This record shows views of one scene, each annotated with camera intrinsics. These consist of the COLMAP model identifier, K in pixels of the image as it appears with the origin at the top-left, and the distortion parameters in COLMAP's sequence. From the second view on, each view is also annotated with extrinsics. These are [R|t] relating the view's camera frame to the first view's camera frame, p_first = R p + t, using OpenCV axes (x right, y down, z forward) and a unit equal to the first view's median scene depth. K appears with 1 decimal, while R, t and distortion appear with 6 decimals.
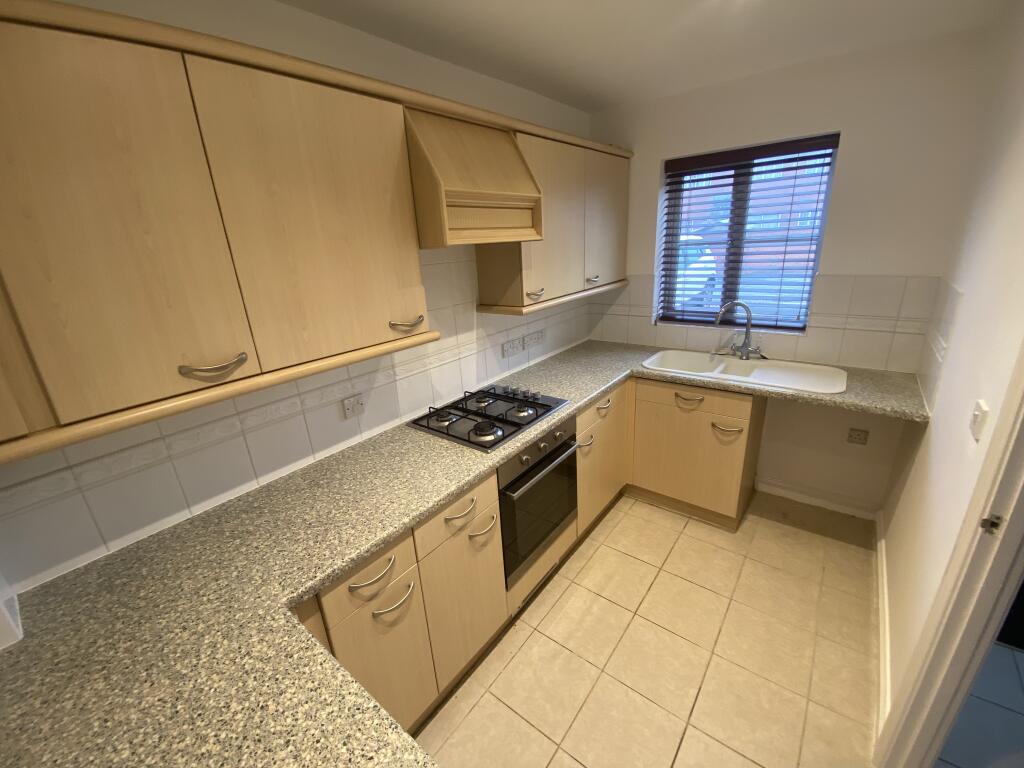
lens RADIAL K [[412.9, 0, 512.9], [0, 412.9, 382.4], [0, 0, 1]] dist [0.017759, -0.022086]
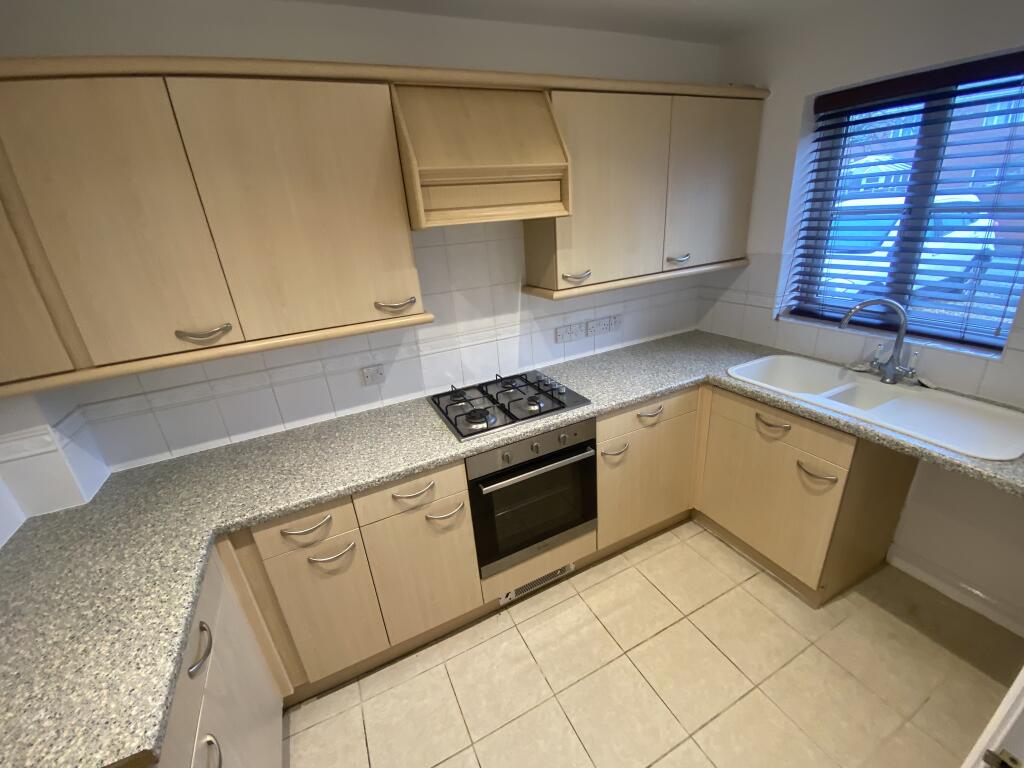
lens RADIAL K [[414.7, 0, 512.0], [0, 414.7, 384.0], [0, 0, 1]] dist [0.007375, -0.014199]
pose [[0.899952, 0.149399, -0.409592, 0.335547], [-0.116691, 0.987721, 0.103880, -0.063669], [0.420082, -0.045691, 0.906335, 0.124839]]
